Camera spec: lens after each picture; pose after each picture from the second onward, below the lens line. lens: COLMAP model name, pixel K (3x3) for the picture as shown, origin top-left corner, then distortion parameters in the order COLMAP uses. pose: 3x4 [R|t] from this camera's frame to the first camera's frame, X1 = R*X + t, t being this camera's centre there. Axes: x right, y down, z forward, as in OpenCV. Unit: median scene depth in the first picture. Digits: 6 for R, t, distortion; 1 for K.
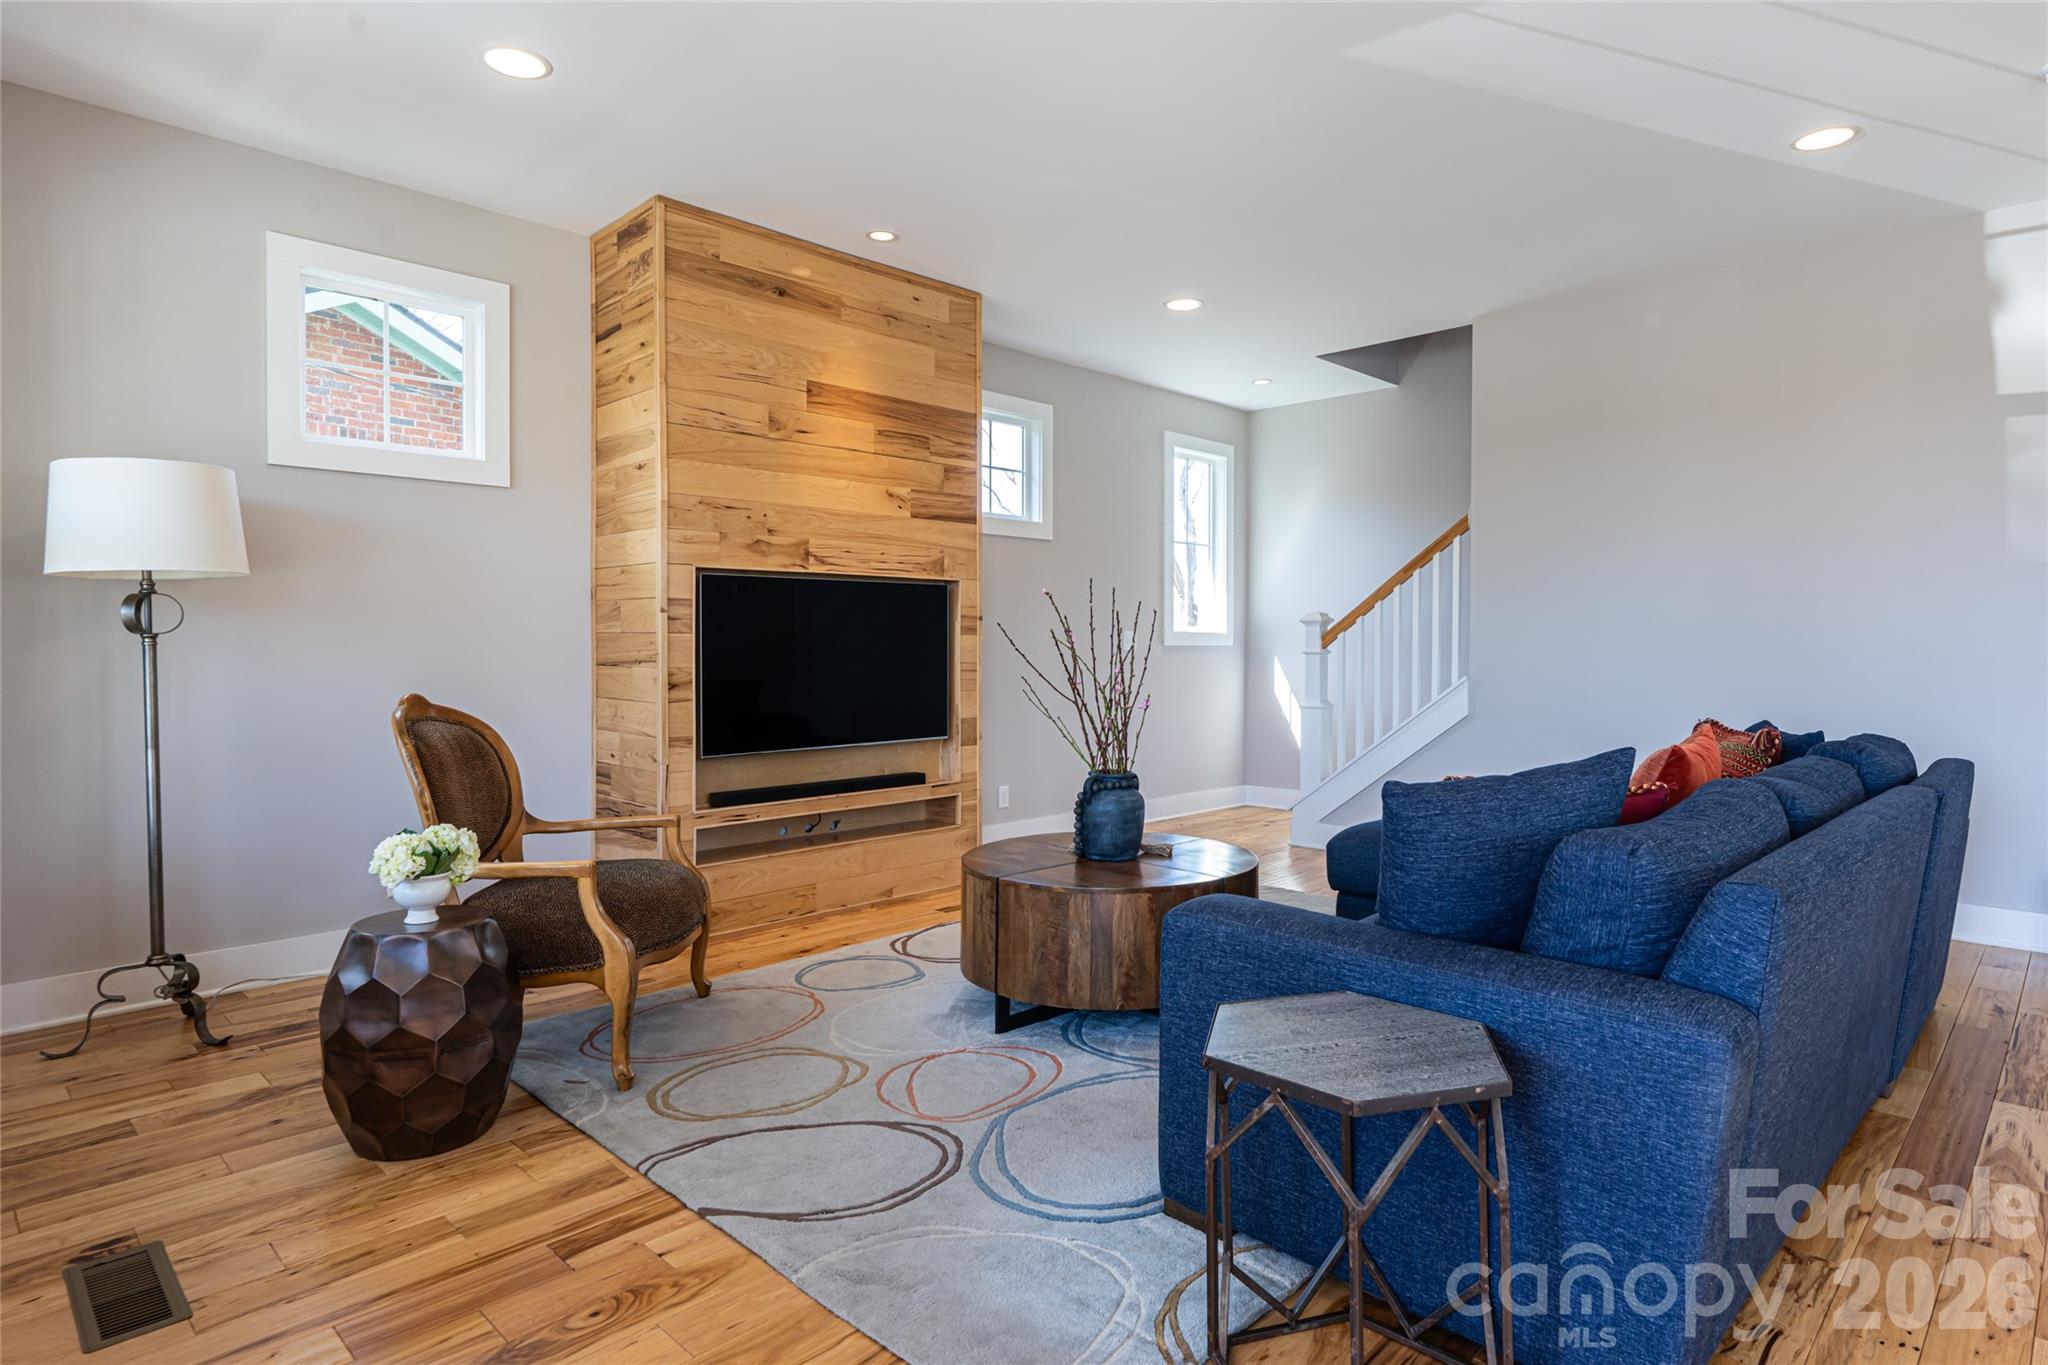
lens RADIAL K [[1107.9, 0, 1026.0], [0, 1107.9, 667.6], [0, 0, 1]] dist [0.000386, 0.000062]
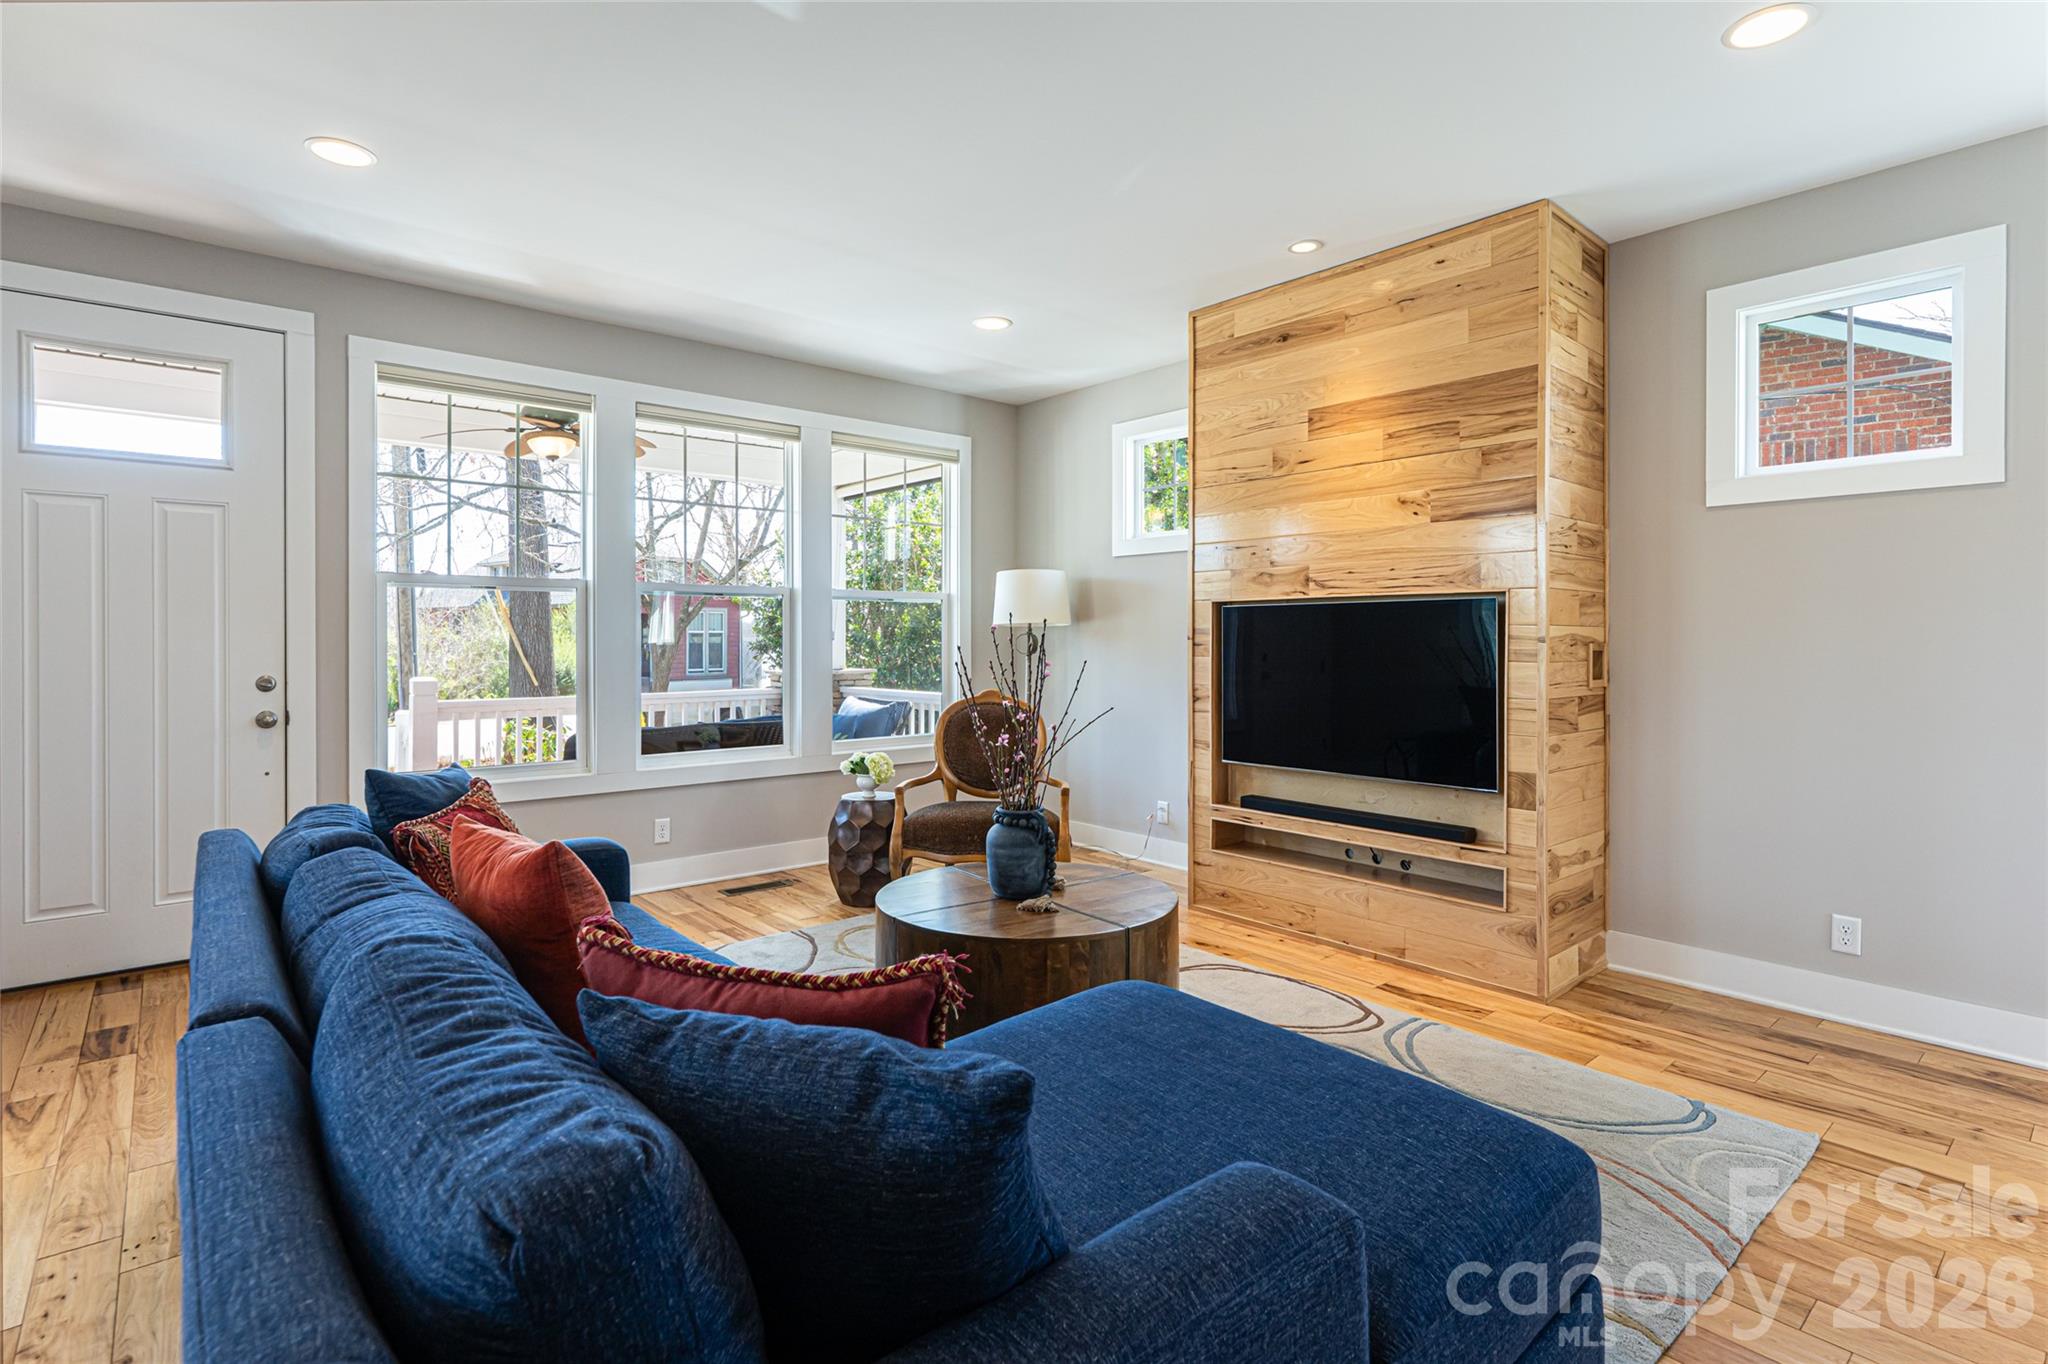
lens RADIAL K [[1017.8, 0, 1072.9], [0, 1017.8, 650.8], [0, 0, 1]] dist [-0.002259, -0.000271]
pose [[-0.064968, 0.011263, -0.997824, 0.726384], [-0.023782, 0.999635, 0.012832, -0.042670], [0.997604, 0.024564, -0.064676, 0.815824]]
